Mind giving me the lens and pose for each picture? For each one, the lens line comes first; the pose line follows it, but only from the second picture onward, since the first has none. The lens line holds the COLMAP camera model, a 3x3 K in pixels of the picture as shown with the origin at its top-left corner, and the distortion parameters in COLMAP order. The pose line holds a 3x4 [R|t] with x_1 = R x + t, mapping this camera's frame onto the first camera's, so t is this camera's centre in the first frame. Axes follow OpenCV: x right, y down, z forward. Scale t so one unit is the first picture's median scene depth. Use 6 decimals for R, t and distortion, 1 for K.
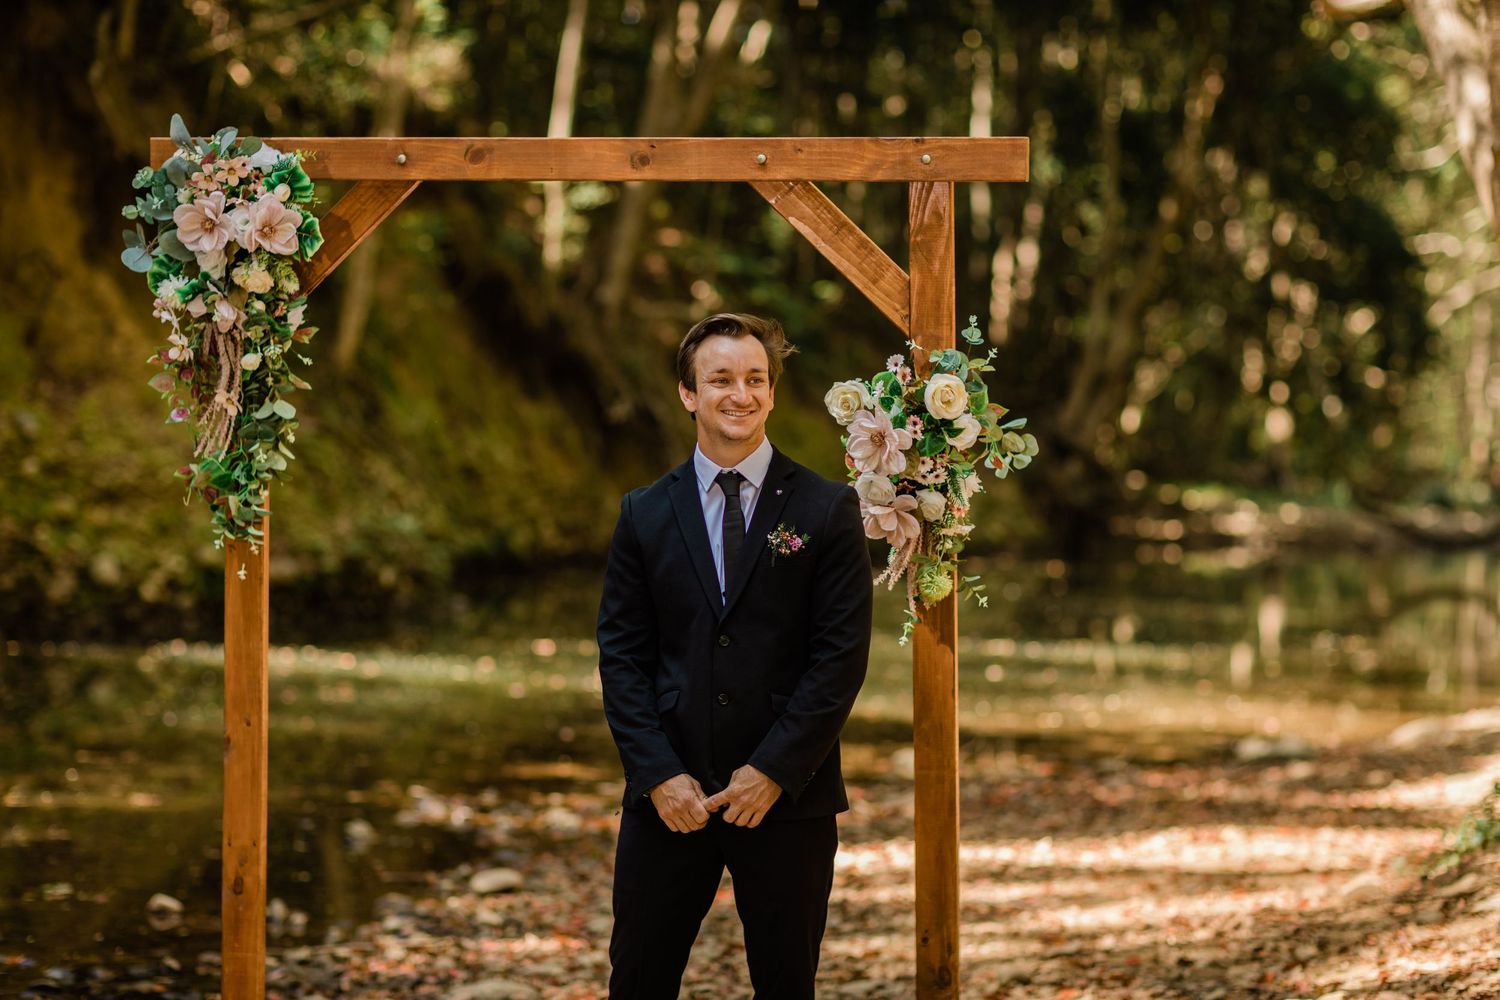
lens RADIAL K [[3662.9, 0, 750.0], [0, 3662.9, 500.0], [0, 0, 1]] dist [-0.012433, -0.257108]
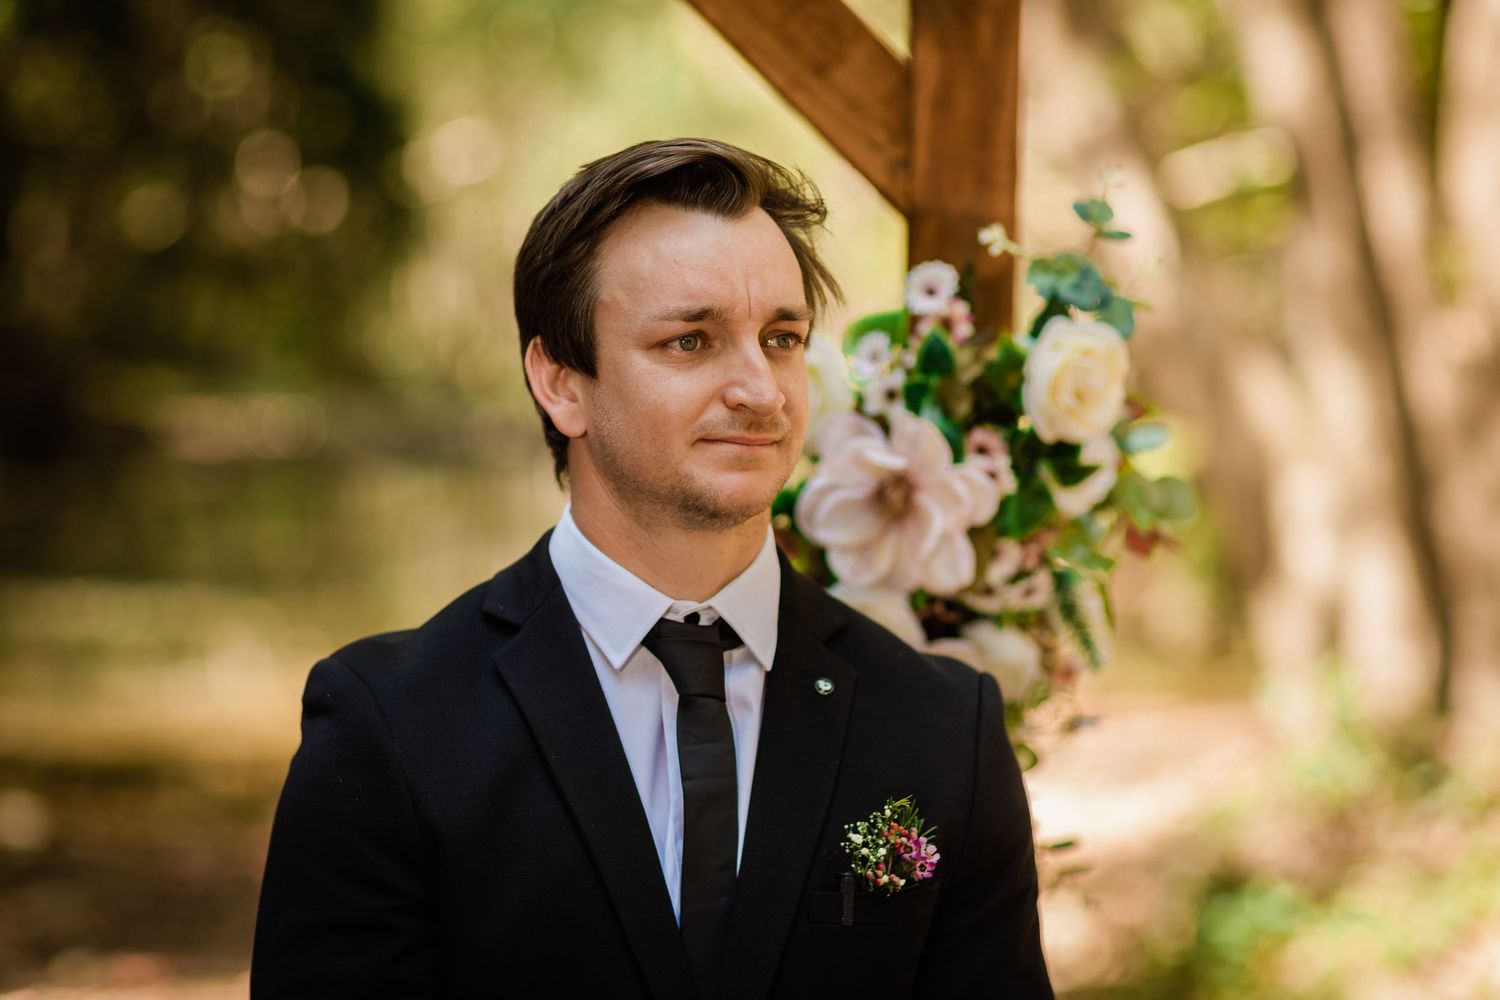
lens RADIAL K [[3815.3, 0, 750.0], [0, 3815.3, 500.0], [0, 0, 1]] dist [0.056058, -0.127859]
pose [[0.956769, -0.005003, 0.290806, -0.086972], [-0.003372, 0.999594, 0.028289, -0.025863], [-0.290829, -0.028047, 0.956364, 0.614334]]
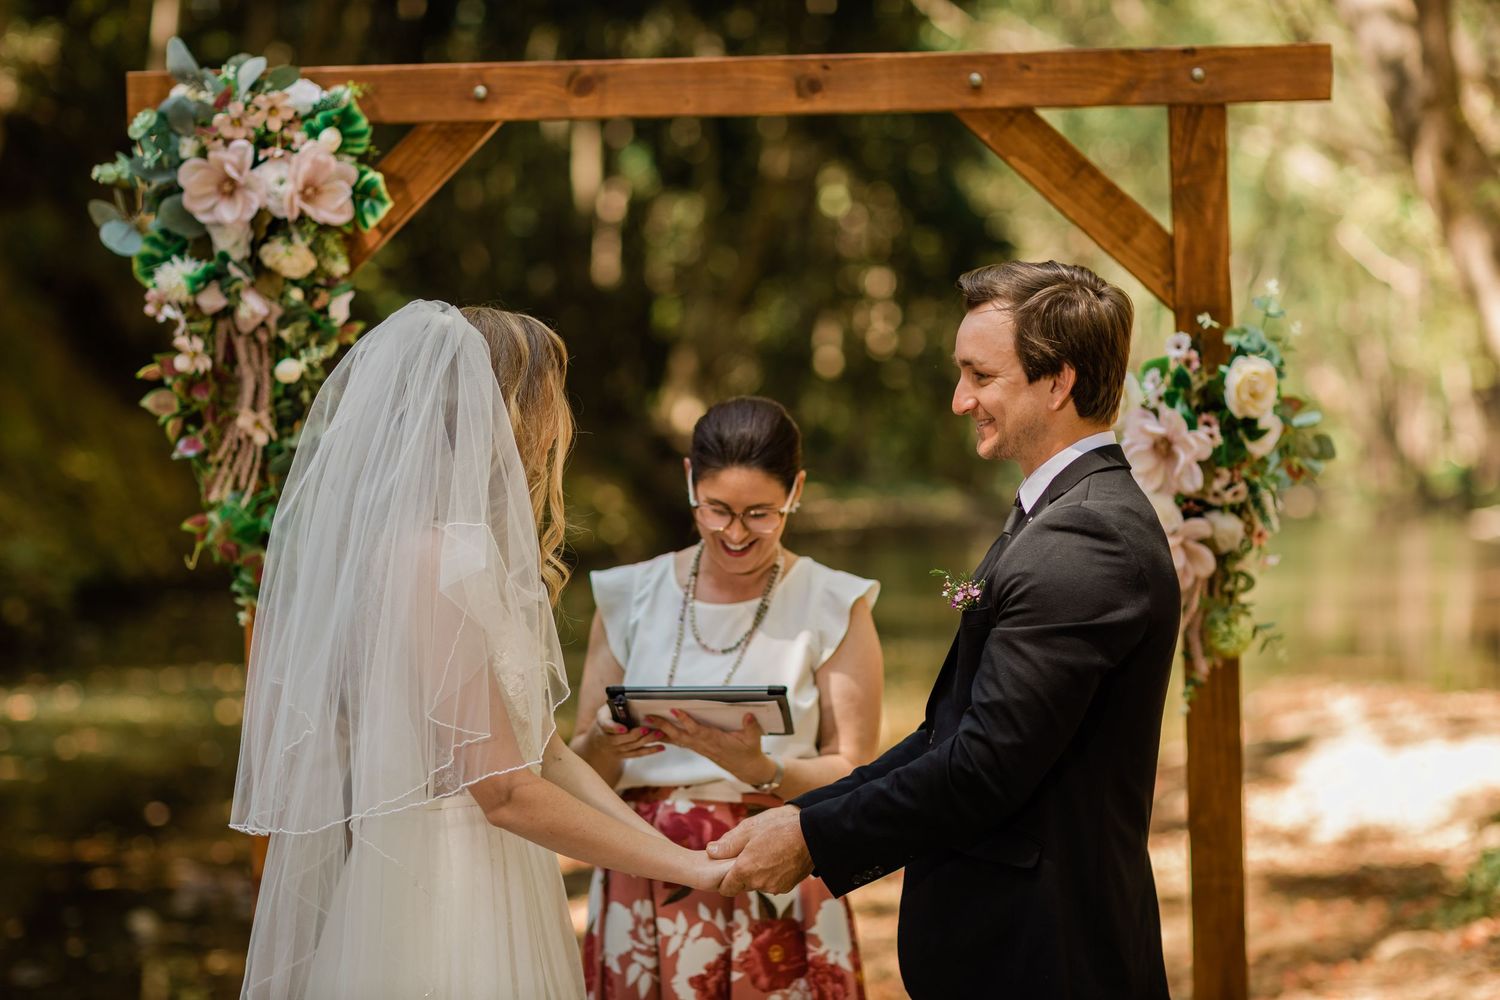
lens RADIAL K [[3662.9, 0, 750.0], [0, 3662.9, 500.0], [0, 0, 1]] dist [-0.012433, -0.257108]
pose [[0.990461, -0.035978, 0.133016, -0.143981], [0.035883, 0.999351, 0.003113, -0.010650], [-0.133042, 0.001690, 0.991109, 0.255619]]
